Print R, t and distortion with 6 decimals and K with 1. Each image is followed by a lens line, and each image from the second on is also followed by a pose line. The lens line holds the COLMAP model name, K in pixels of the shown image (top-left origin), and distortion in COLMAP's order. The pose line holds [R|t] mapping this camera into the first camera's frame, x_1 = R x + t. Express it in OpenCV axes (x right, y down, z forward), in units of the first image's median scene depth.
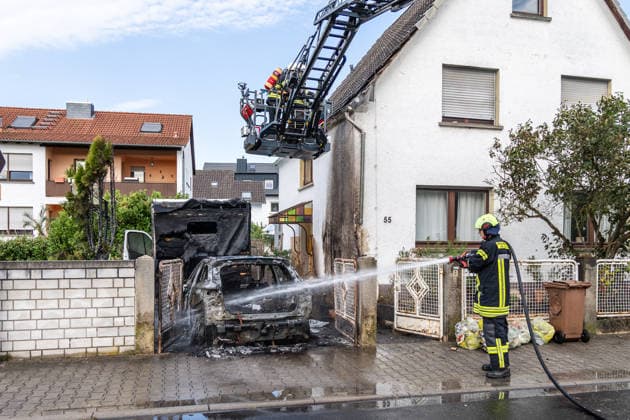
lens RADIAL K [[534.8, 0, 316.6], [0, 534.8, 245.4], [0, 0, 1]] dist [0.006316, 0.006575]
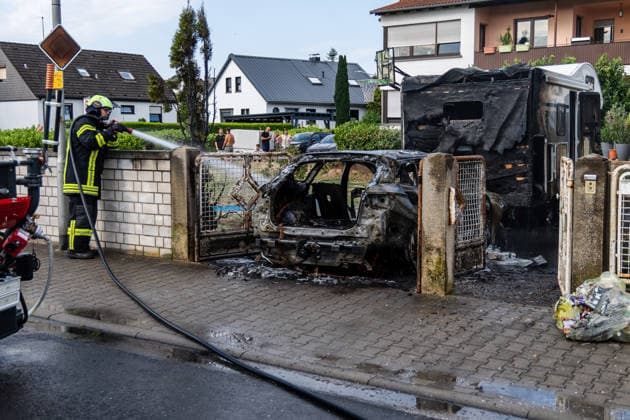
lens RADIAL K [[762.6, 0, 335.9], [0, 762.6, 207.4], [0, 0, 1]] dist [0.037135, 0.044569]
pose [[0.684850, 0.070102, -0.725304, 0.435688], [-0.003633, 0.995678, 0.092803, 0.001504], [0.728675, -0.060921, 0.682145, 0.204134]]
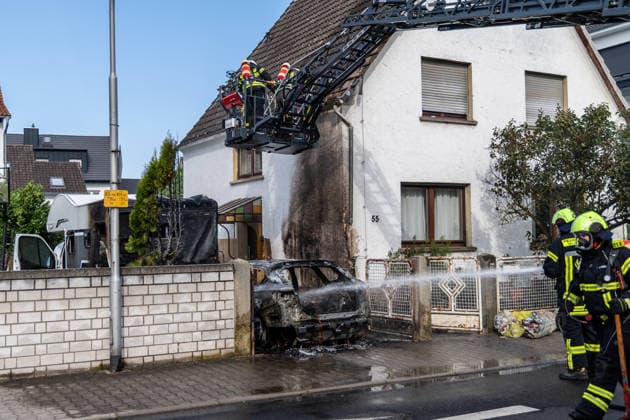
lens RADIAL K [[762.8, 0, 315.0], [0, 762.8, 210.0], [0, 0, 1]] dist [0.032772, 0.019209]
pose [[0.960604, -0.006742, 0.277840, -0.347985], [0.021143, 0.998581, -0.048868, -0.000087], [-0.277117, 0.052817, 0.959383, -0.263019]]
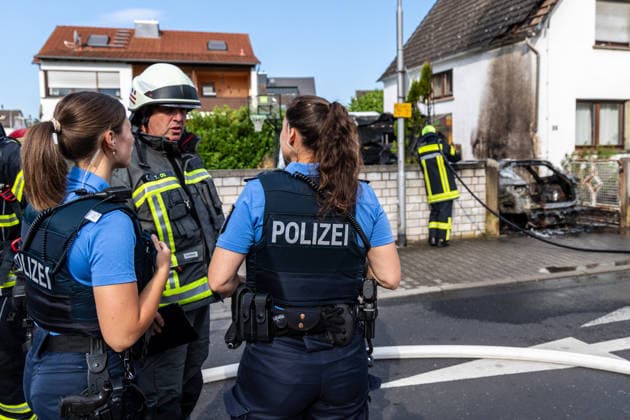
lens RADIAL K [[501.8, 0, 330.4], [0, 501.8, 180.5], [0, 0, 1]] dist [0.008449, -0.000210]
pose [[0.996898, -0.023828, 0.075005, -0.465190], [0.019849, 0.998379, 0.053351, -0.000346], [-0.076155, -0.051696, 0.995755, -0.092285]]
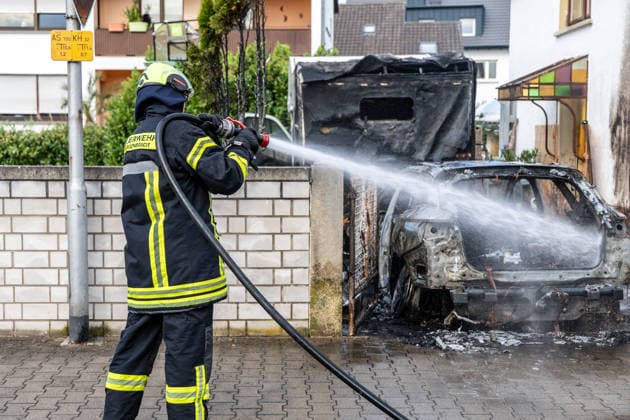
lens RADIAL K [[974.7, 0, 315.0], [0, 974.7, 210.0], [0, 0, 1]] dist [0.045437, 0.098451]
pose [[0.973707, 0.019926, -0.226932, -0.061676], [-0.004028, 0.997517, 0.070307, 0.000505], [0.227769, -0.067545, 0.971370, 0.012397]]
